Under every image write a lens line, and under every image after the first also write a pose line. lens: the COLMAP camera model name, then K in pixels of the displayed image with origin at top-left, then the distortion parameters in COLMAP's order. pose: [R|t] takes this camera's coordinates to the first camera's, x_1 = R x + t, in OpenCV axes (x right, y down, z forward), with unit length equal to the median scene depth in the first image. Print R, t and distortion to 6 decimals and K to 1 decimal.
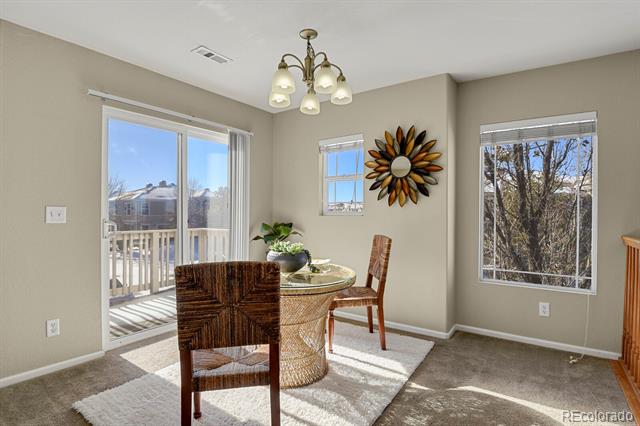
lens RADIAL K [[319.8, 0, 322.0], [0, 319.8, 214.1], [0, 0, 1]] dist [-0.023691, -0.000877]
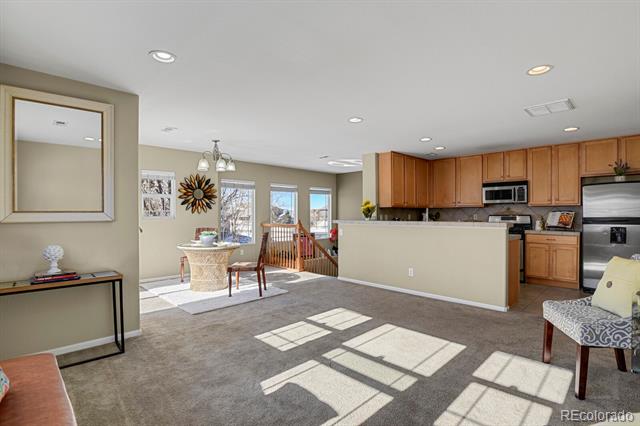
lens RADIAL K [[312.6, 0, 321.6], [0, 312.6, 215.5], [0, 0, 1]] dist [-0.036826, -0.000555]
pose [[0.176666, -0.009359, 0.984226, -1.575899], [0.001301, 0.999956, 0.009275, -0.030915], [-0.984270, -0.000358, 0.176671, -0.117893]]
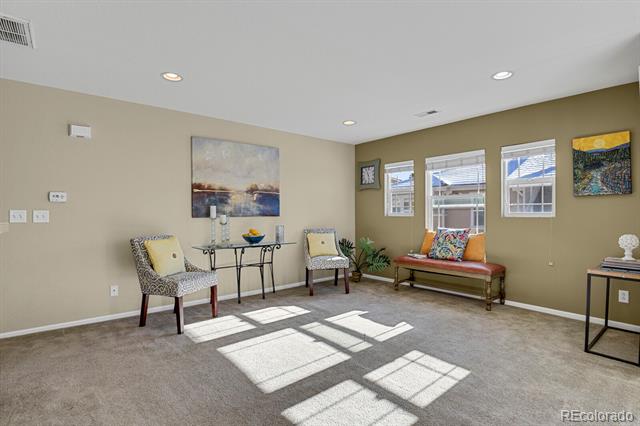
lens RADIAL K [[319.8, 0, 322.0], [0, 319.8, 214.1], [0, 0, 1]] dist [-0.023691, -0.000877]
pose [[-0.260380, -0.003806, -0.965499, 0.163139], [0.003378, 0.999983, -0.004853, -0.001378], [0.965500, -0.004525, -0.260362, 0.129809]]
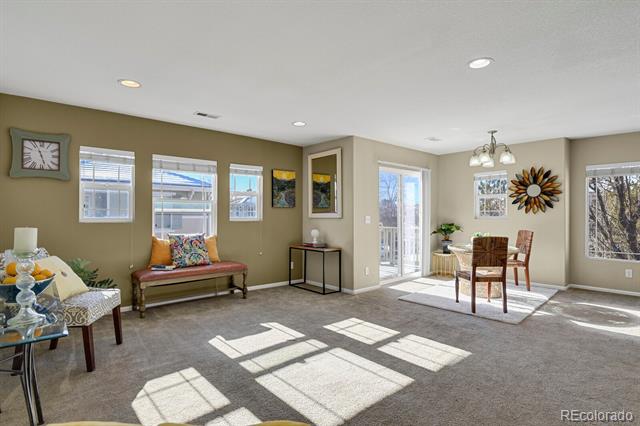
lens RADIAL K [[319.8, 0, 322.0], [0, 319.8, 214.1], [0, 0, 1]] dist [-0.023691, -0.000877]
pose [[0.974066, -0.004500, -0.226217, -0.485367], [0.004119, 0.999989, -0.002156, -0.023329], [0.226225, 0.001169, 0.974074, -0.928400]]
